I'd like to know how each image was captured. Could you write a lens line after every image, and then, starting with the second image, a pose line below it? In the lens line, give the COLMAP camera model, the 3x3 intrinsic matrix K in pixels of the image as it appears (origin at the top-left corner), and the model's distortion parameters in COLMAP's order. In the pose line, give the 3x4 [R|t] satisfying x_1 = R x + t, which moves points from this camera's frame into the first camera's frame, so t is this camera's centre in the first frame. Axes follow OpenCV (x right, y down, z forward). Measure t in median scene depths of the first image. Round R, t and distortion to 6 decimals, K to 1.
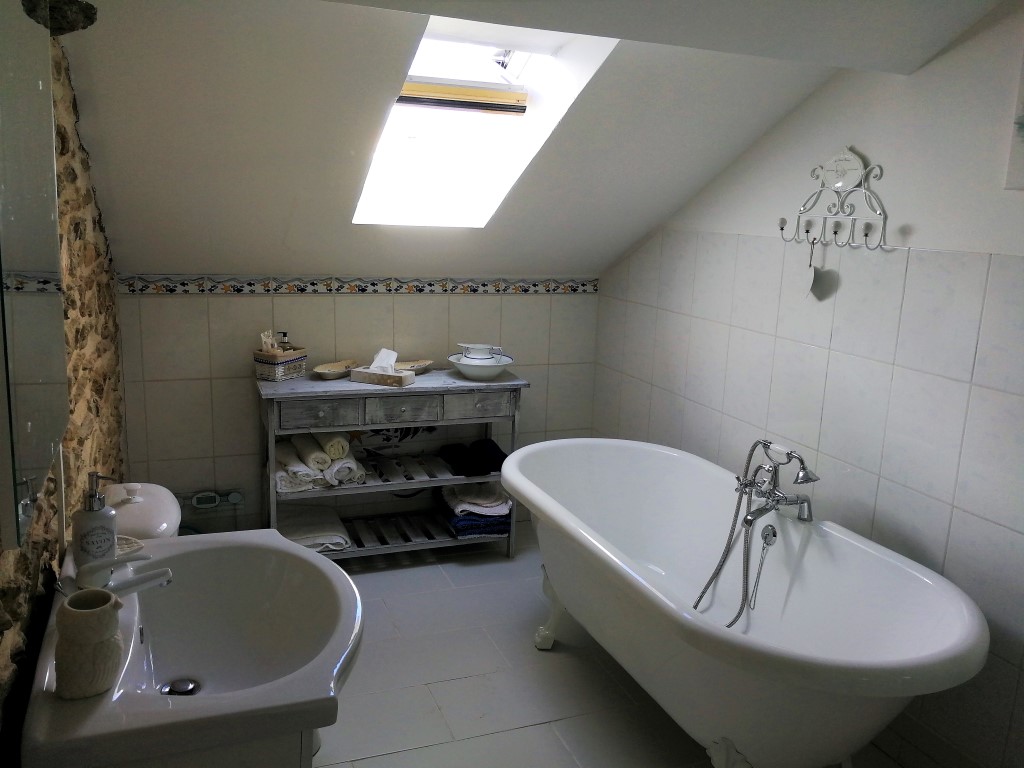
lens RADIAL K [[849.9, 0, 512.0], [0, 849.9, 384.0], [0, 0, 1]] dist [-0.002840, 0.003756]
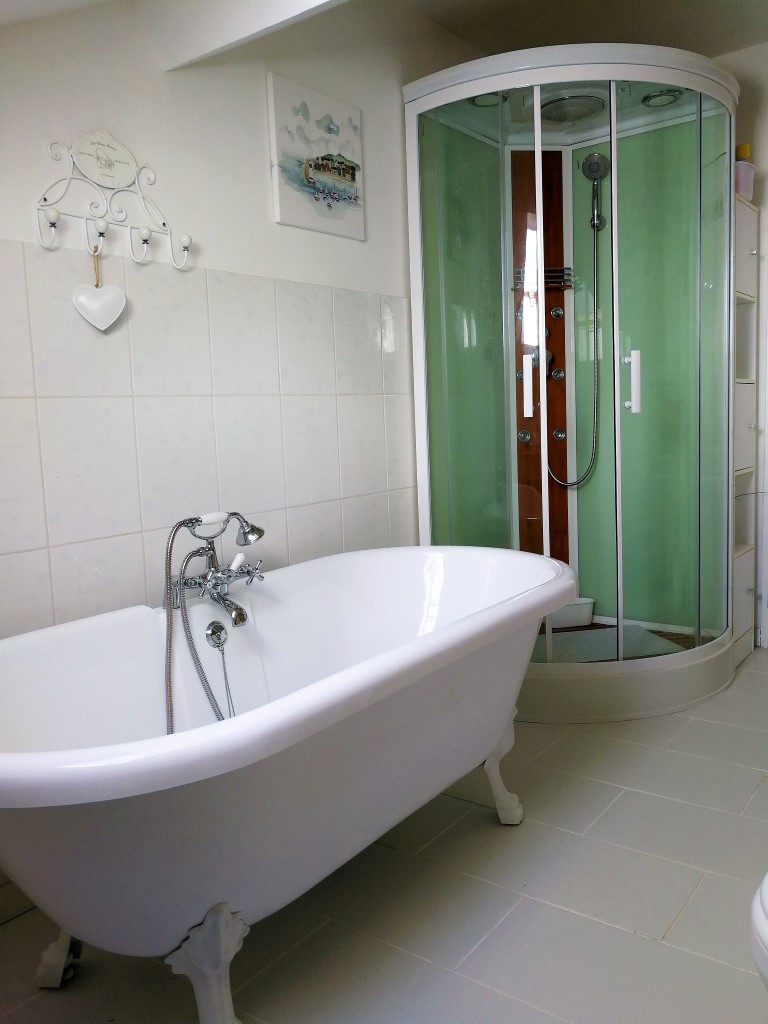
lens RADIAL K [[849.9, 0, 384.0], [0, 849.9, 512.0], [0, 0, 1]] dist [-0.002840, 0.003756]
pose [[-0.535731, -0.119396, 0.835905, -0.429714], [0.185594, 0.949094, 0.254511, -0.099071], [-0.823740, 0.291488, -0.486300, 1.278376]]
